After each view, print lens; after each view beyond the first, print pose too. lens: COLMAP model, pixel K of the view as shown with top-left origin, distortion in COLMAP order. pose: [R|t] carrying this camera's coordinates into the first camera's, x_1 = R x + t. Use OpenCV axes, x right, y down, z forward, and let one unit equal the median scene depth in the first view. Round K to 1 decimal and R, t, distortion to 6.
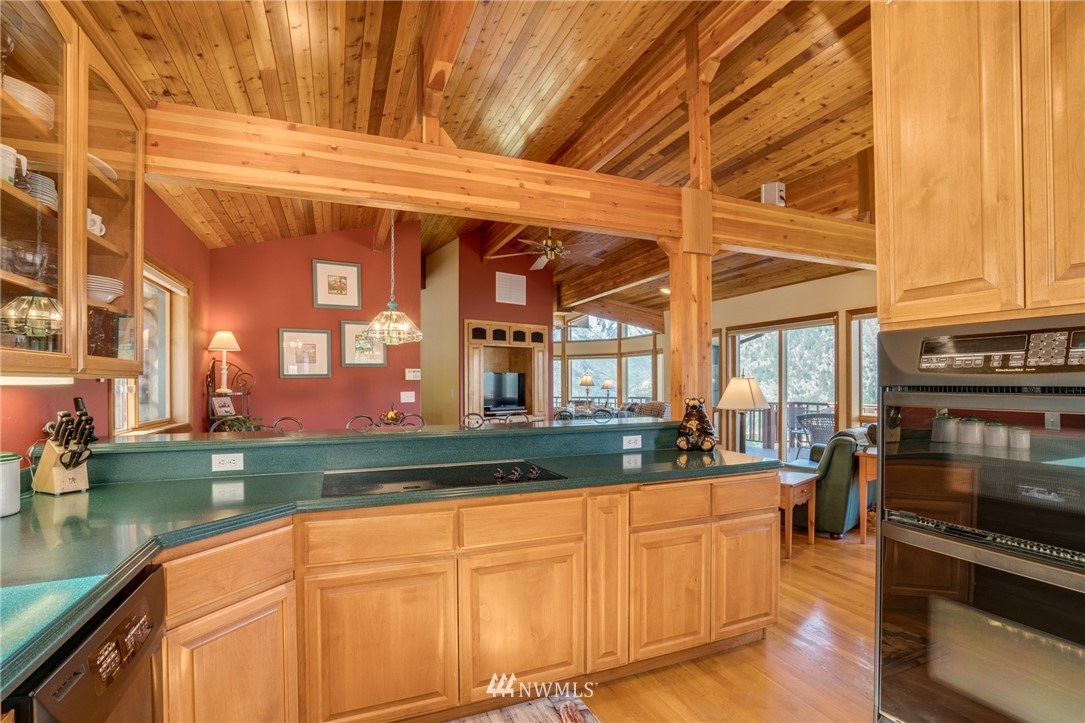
lens RADIAL K [[537.9, 0, 542.5], [0, 537.9, 361.5], [0, 0, 1]] dist [-0.054450, 0.027306]
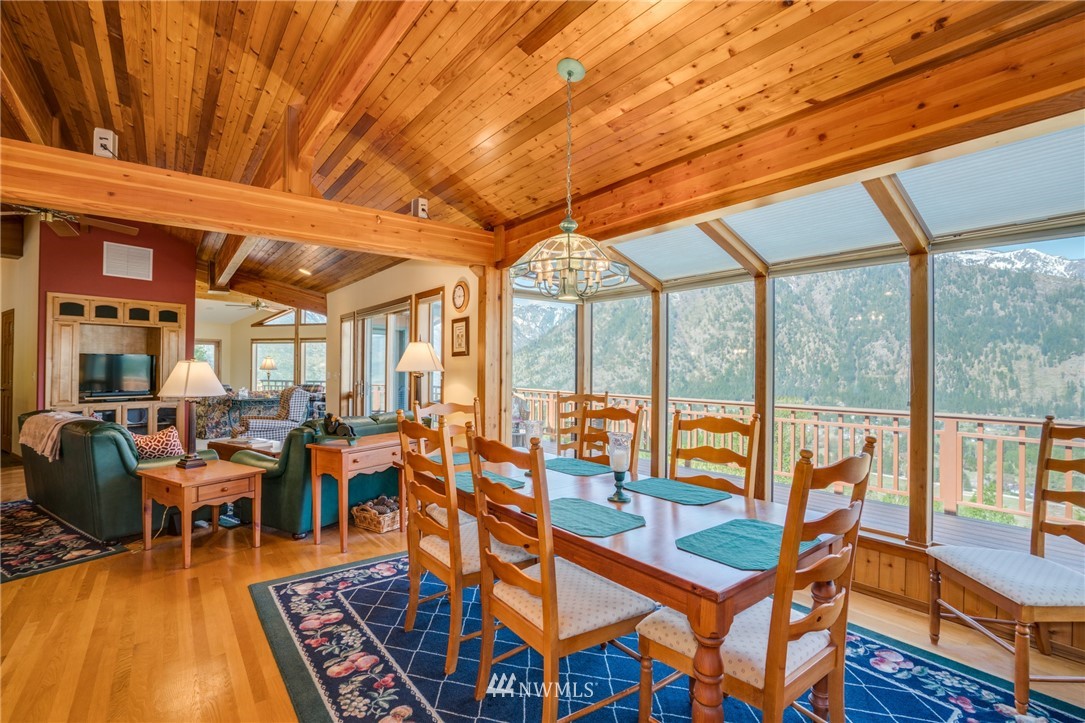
lens RADIAL K [[502.1, 0, 530.3], [0, 502.1, 359.9], [0, 0, 1]] dist [-0.047194, 0.020701]
pose [[0.972821, 0.013077, 0.231190, 0.410903], [-0.018766, 0.999572, 0.022424, -0.001003], [-0.230797, -0.026153, 0.972650, 0.039482]]
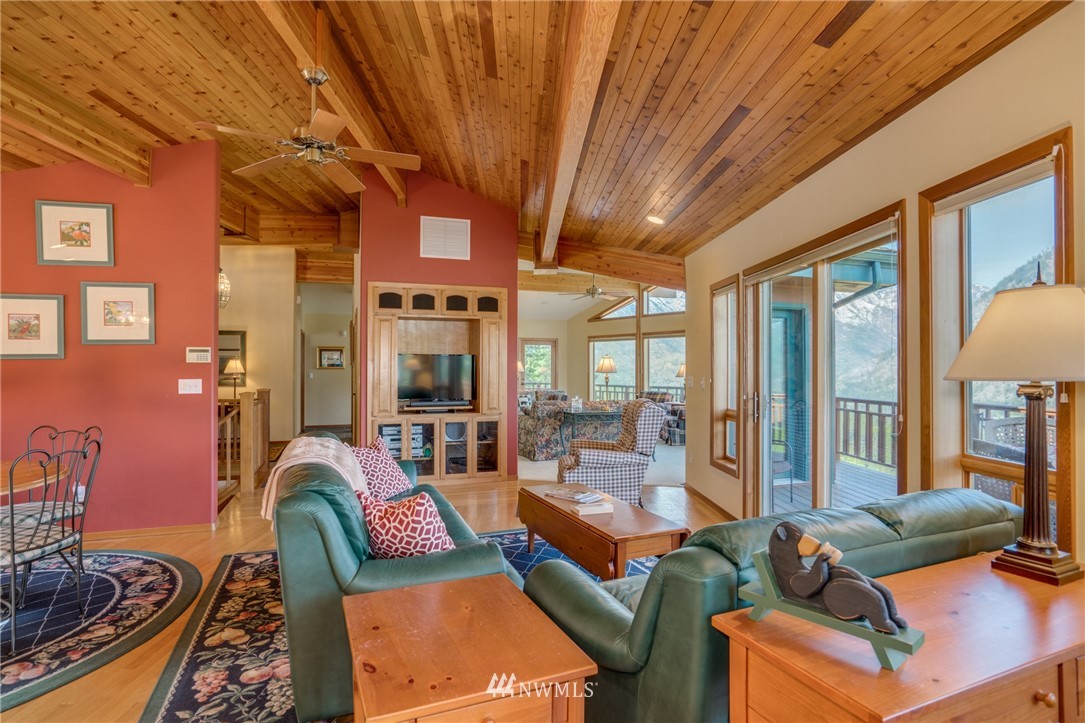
lens RADIAL K [[537.9, 0, 542.5], [0, 537.9, 361.5], [0, 0, 1]] dist [-0.054450, 0.027306]
pose [[0.931434, 0.001284, -0.363908, 0.325999], [0.008549, 0.999641, 0.025410, 0.013626], [0.363810, -0.026779, 0.931088, 0.375243]]
